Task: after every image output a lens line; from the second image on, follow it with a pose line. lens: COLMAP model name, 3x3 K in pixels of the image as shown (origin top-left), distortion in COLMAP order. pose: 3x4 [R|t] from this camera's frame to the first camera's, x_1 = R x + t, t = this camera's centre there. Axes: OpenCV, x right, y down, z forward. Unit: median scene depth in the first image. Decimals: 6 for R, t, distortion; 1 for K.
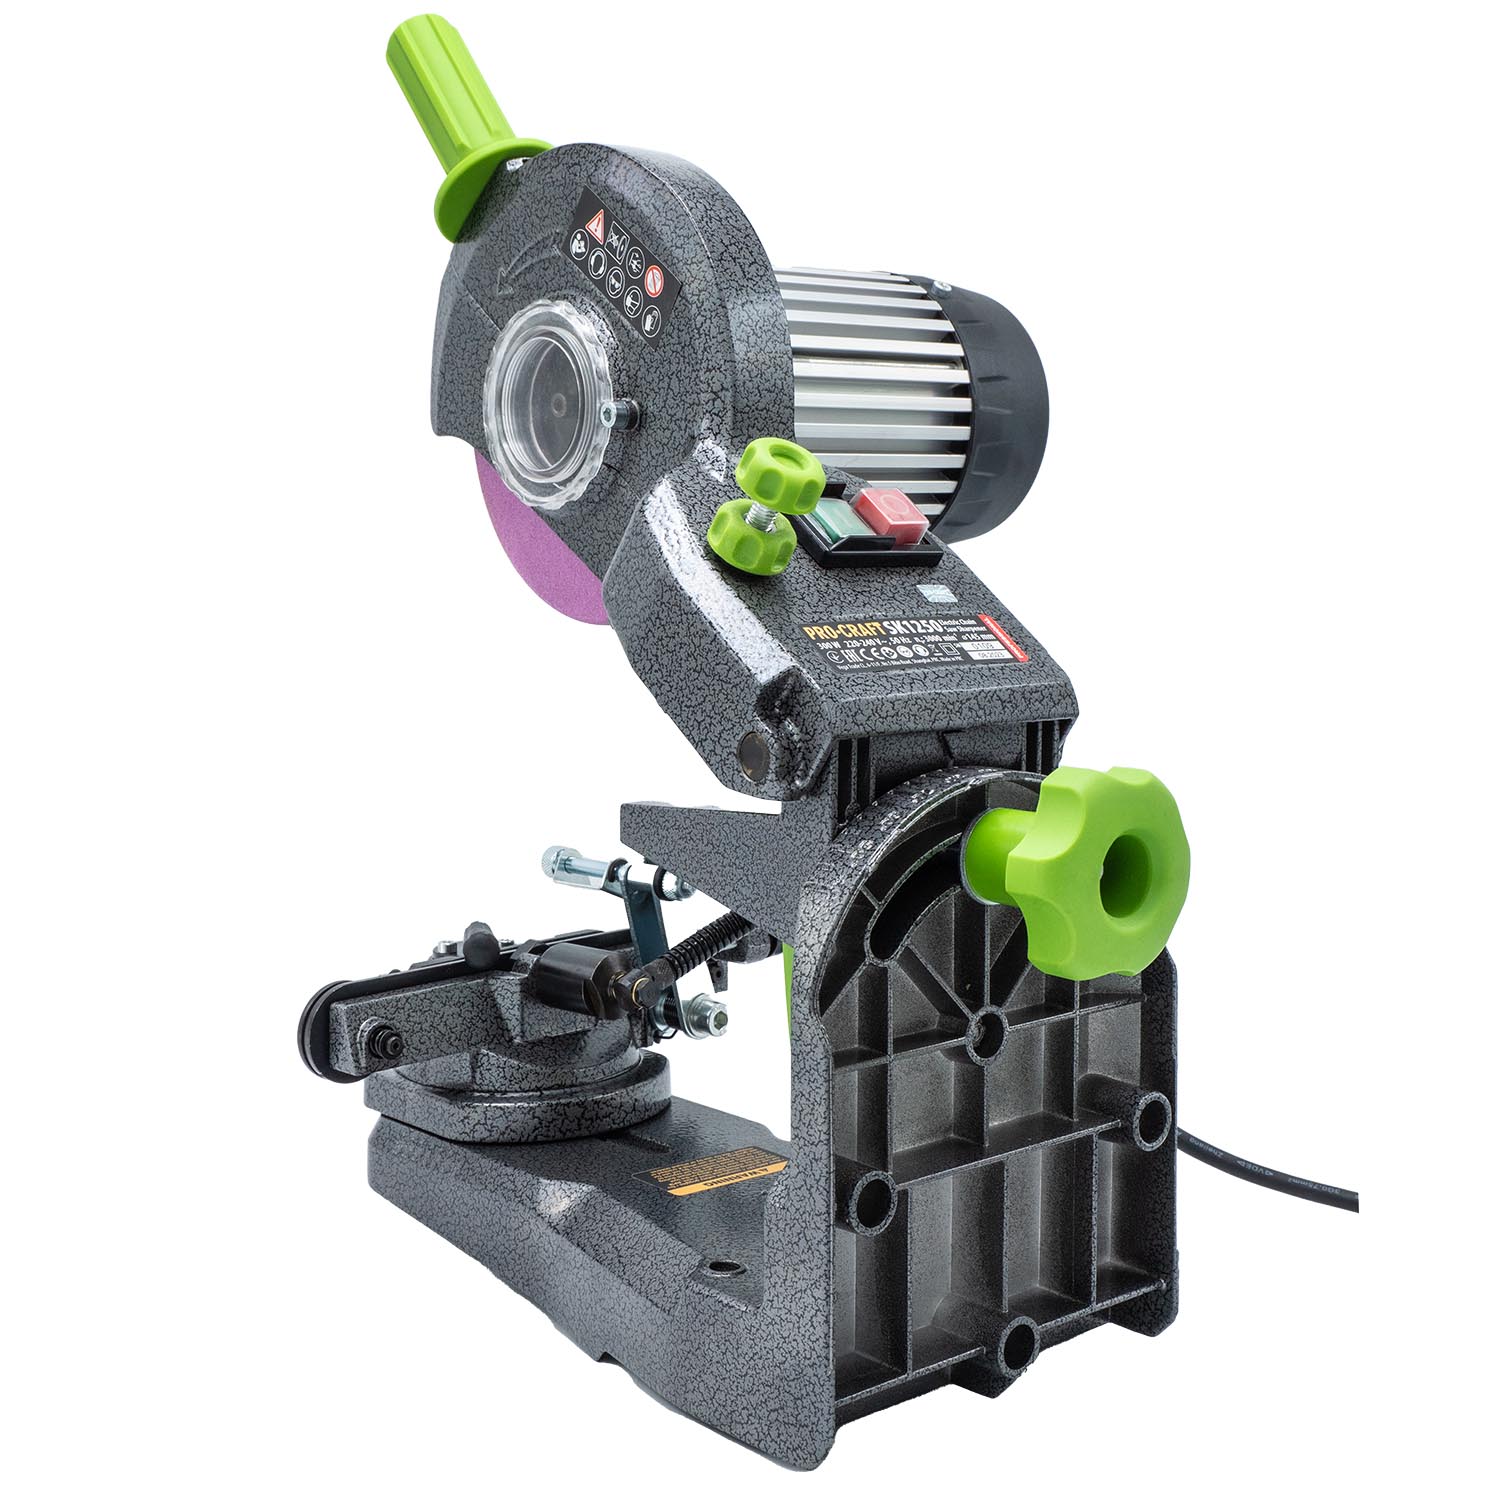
lens RADIAL K [[2225.3, 0, 754.9], [0, 2225.3, 720.4], [0, 0, 1]] dist [0.028330, 0.000000]
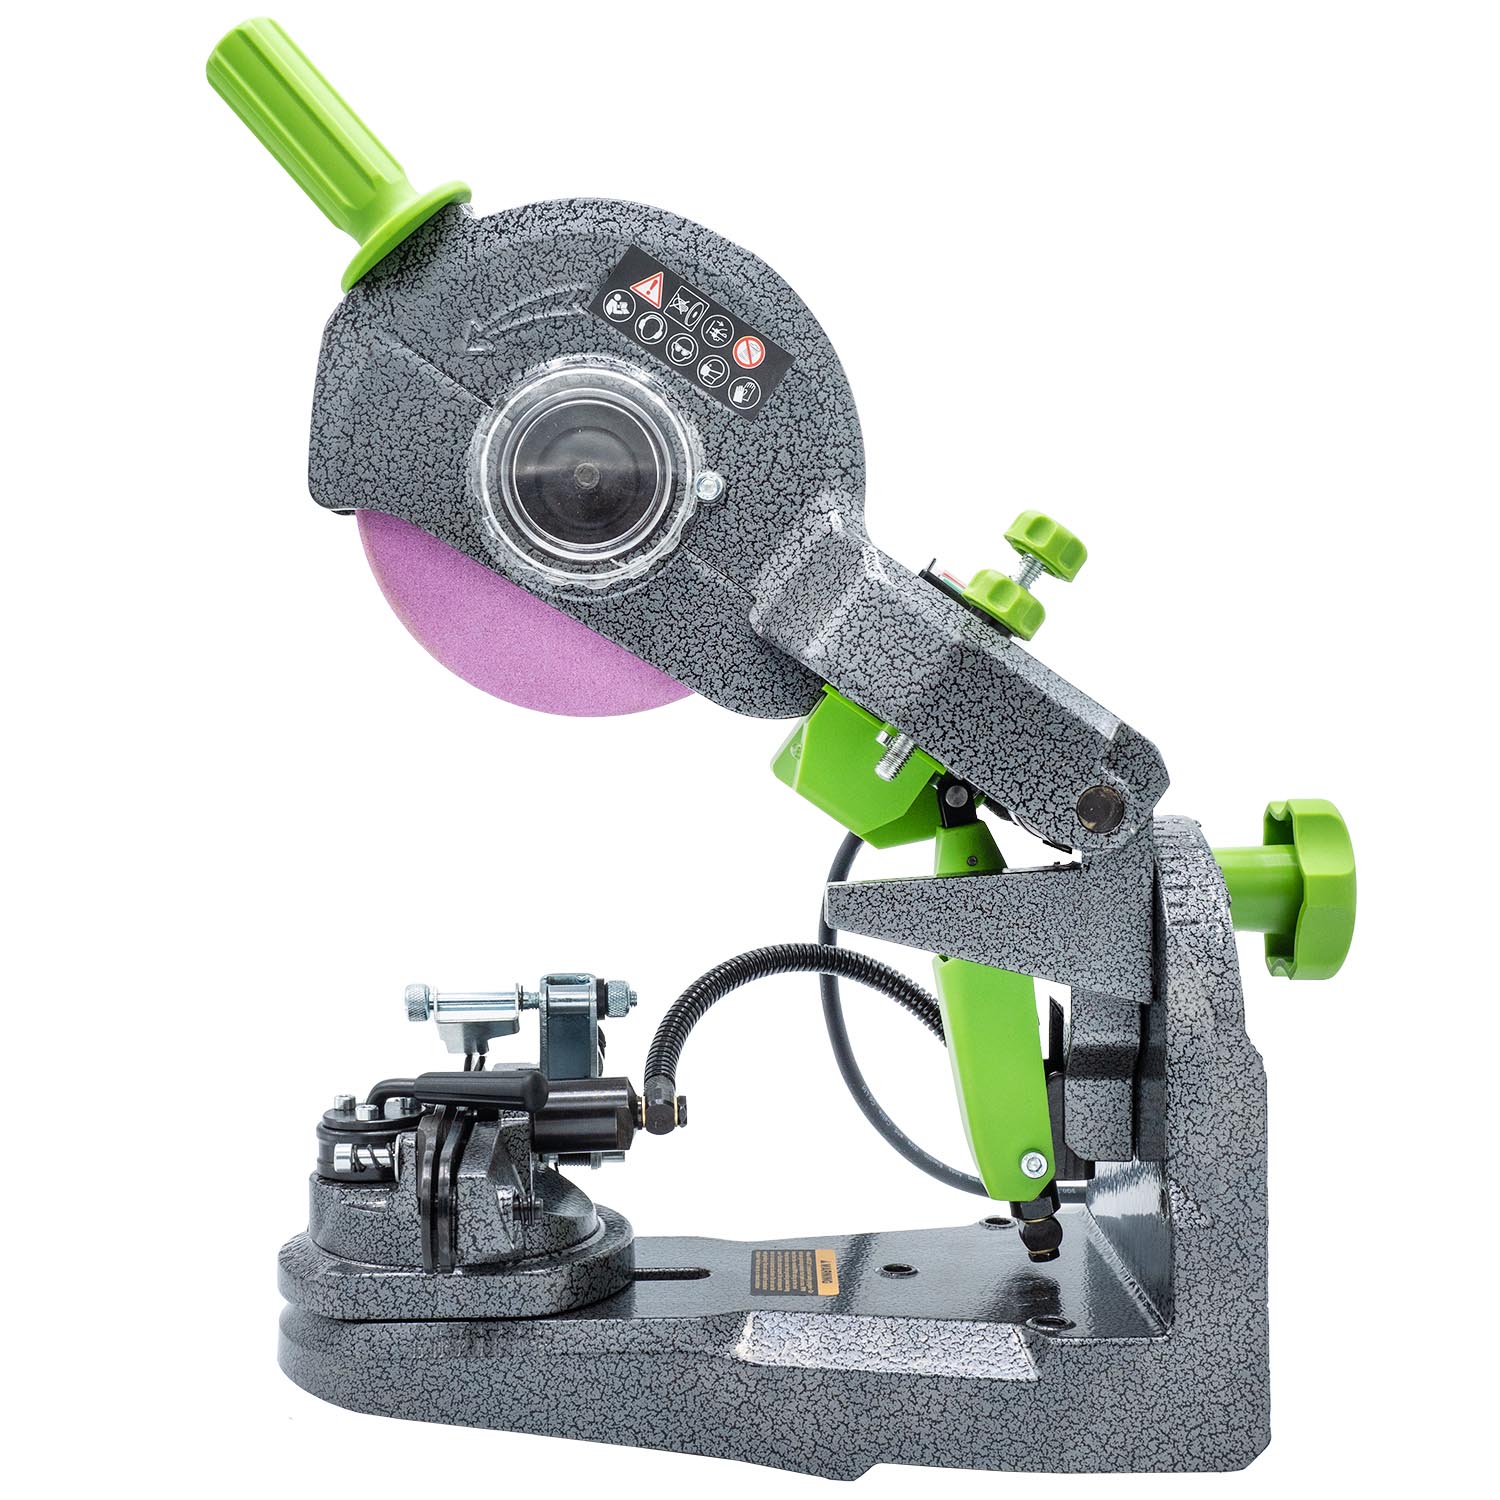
lens RADIAL K [[2163.1, 0, 736.6], [0, 2163.1, 749.4], [0, 0, 1]] dist [-0.008331, 0.000000]
pose [[0.647671, -0.029674, 0.761342, -0.762863], [0.089916, 0.995235, -0.037701, 0.009725], [-0.756596, 0.092875, 0.647253, 0.407495]]
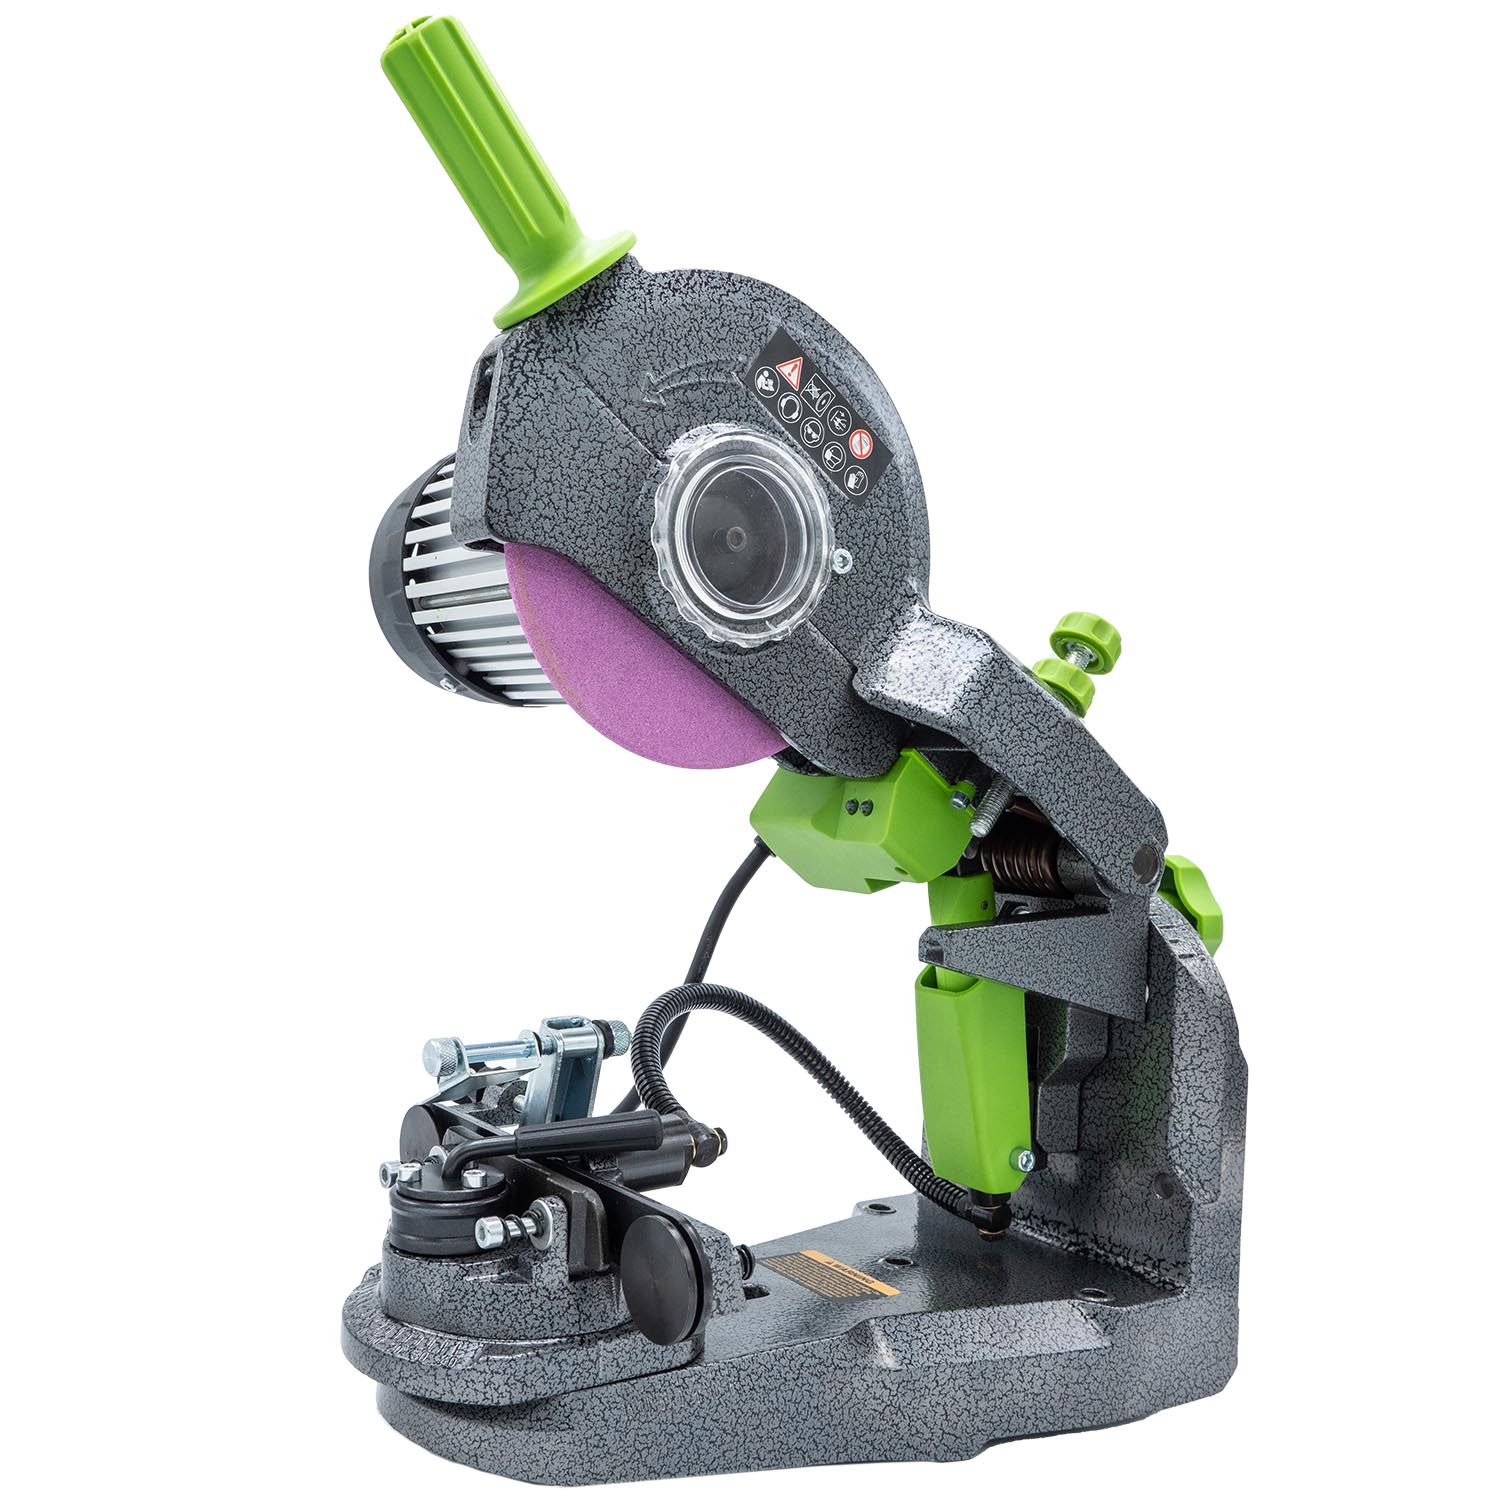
lens RADIAL K [[1678.0, 0, 737.7], [0, 1678.0, 783.6], [0, 0, 1]] dist [-0.007812, 0.000000]
pose [[0.108694, -0.009159, 0.994033, -0.842516], [0.065071, 0.997878, 0.002079, -0.040242], [-0.991943, 0.064456, 0.109060, 0.972351]]
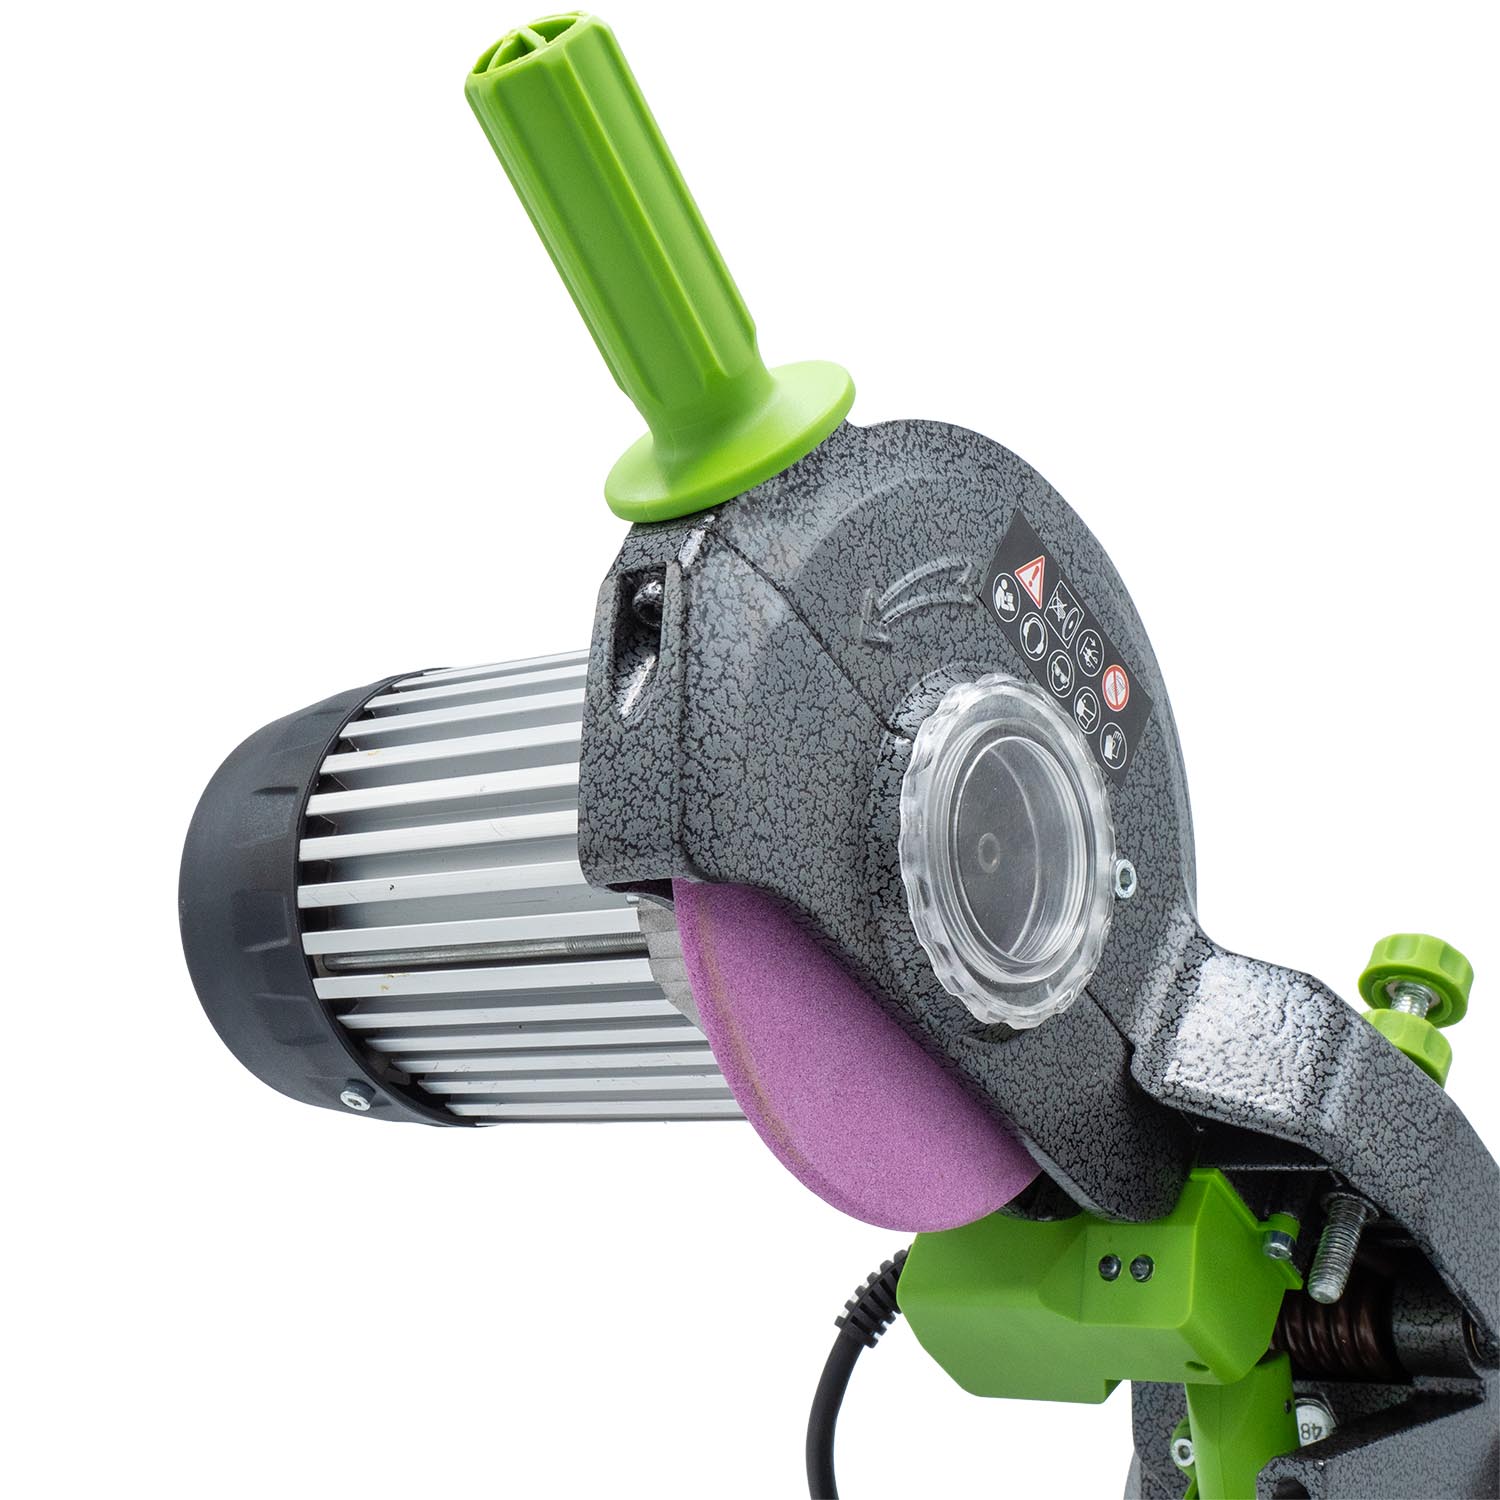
lens RADIAL K [[2802.4, 0, 775.7], [0, 2802.4, 867.0], [0, 0, 1]] dist [-0.010441, 0.000000]
pose [[-0.168369, 0.078297, 0.982609, -0.841175], [0.123694, 0.990639, -0.057742, -0.107042], [-0.977932, 0.111821, -0.176478, 1.242251]]
